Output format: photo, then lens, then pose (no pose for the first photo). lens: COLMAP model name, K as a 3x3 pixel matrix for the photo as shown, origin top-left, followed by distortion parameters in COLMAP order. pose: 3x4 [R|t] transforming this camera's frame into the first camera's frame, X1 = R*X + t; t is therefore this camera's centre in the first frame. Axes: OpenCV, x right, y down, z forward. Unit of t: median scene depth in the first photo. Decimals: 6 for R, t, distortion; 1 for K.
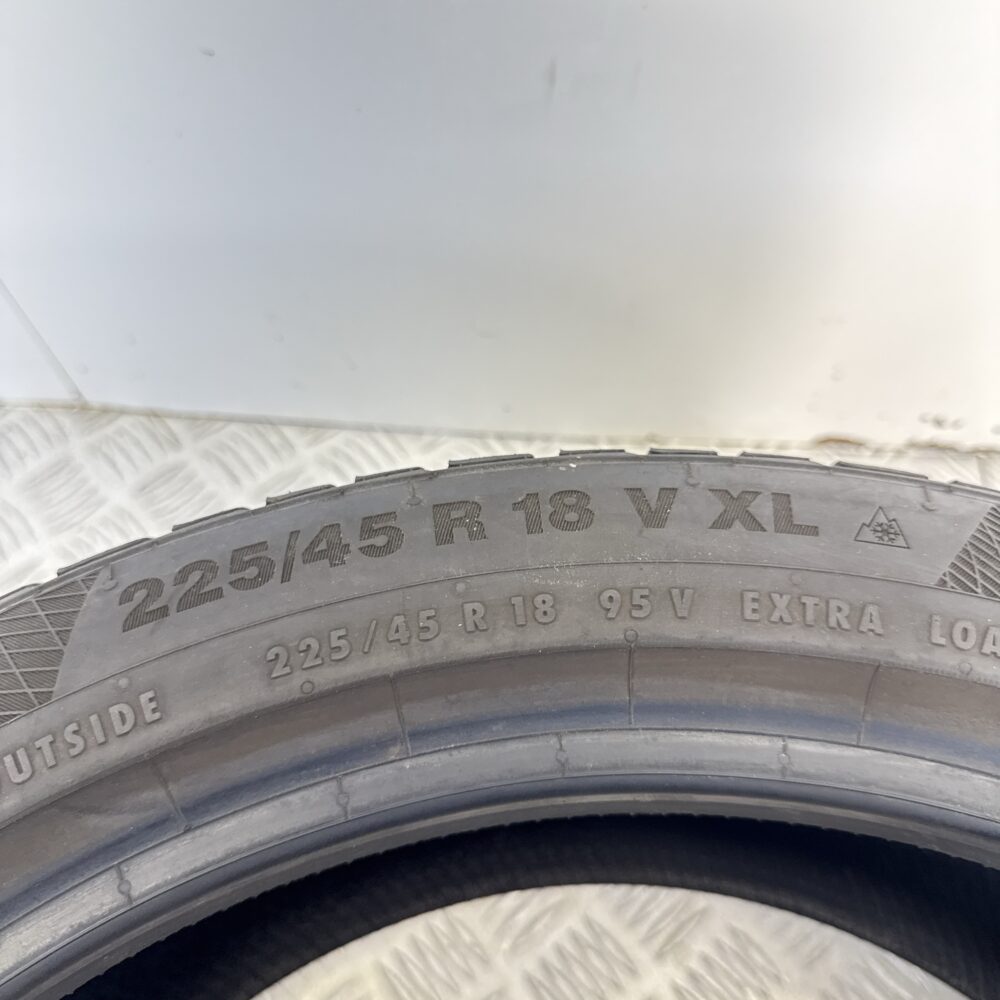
lens RADIAL K [[936.4, 0, 495.3], [0, 936.4, 497.5], [0, 0, 1]] dist [0.023146, 0.000000]
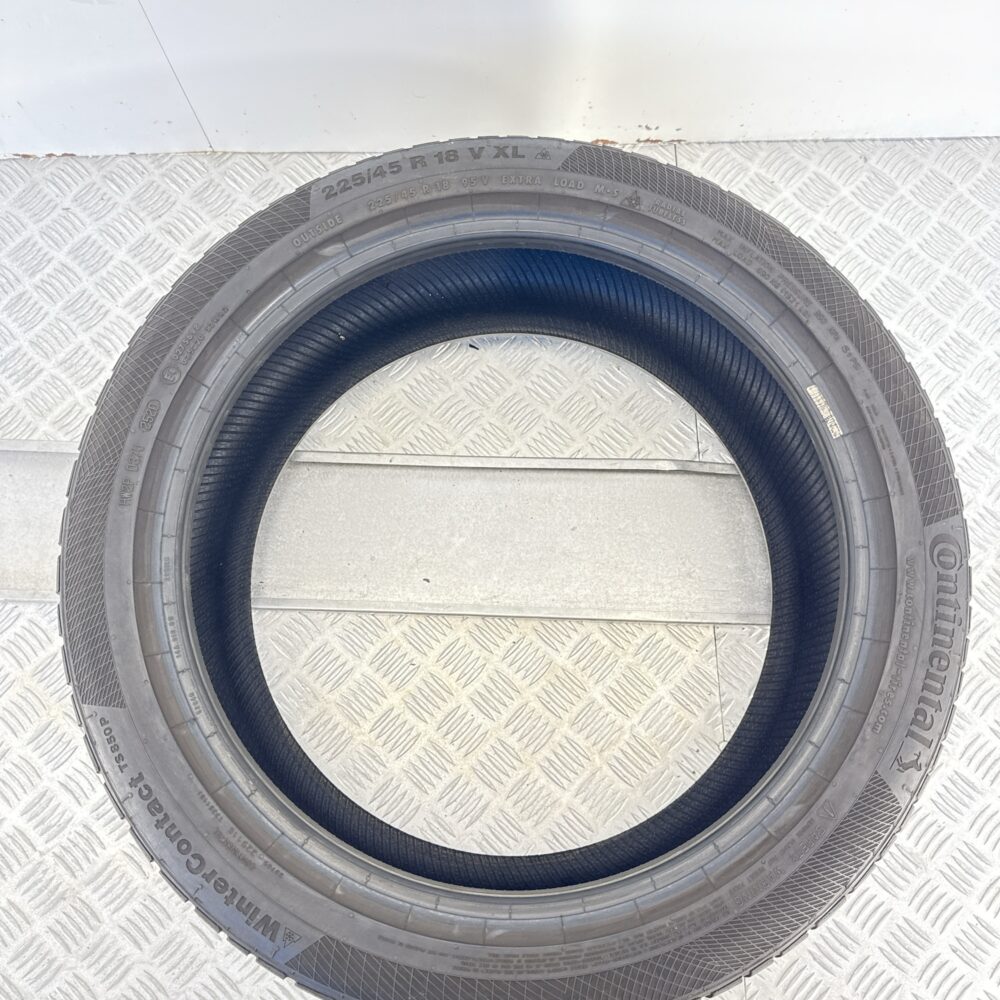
lens RADIAL K [[936.4, 0, 499.0], [0, 936.4, 514.3], [0, 0, 1]] dist [0.023146, 0.000000]
pose [[0.995440, -0.087684, 0.037560, 0.011542], [0.075110, 0.963214, 0.258024, 0.395226], [-0.058803, -0.254026, 0.965408, -2.578353]]
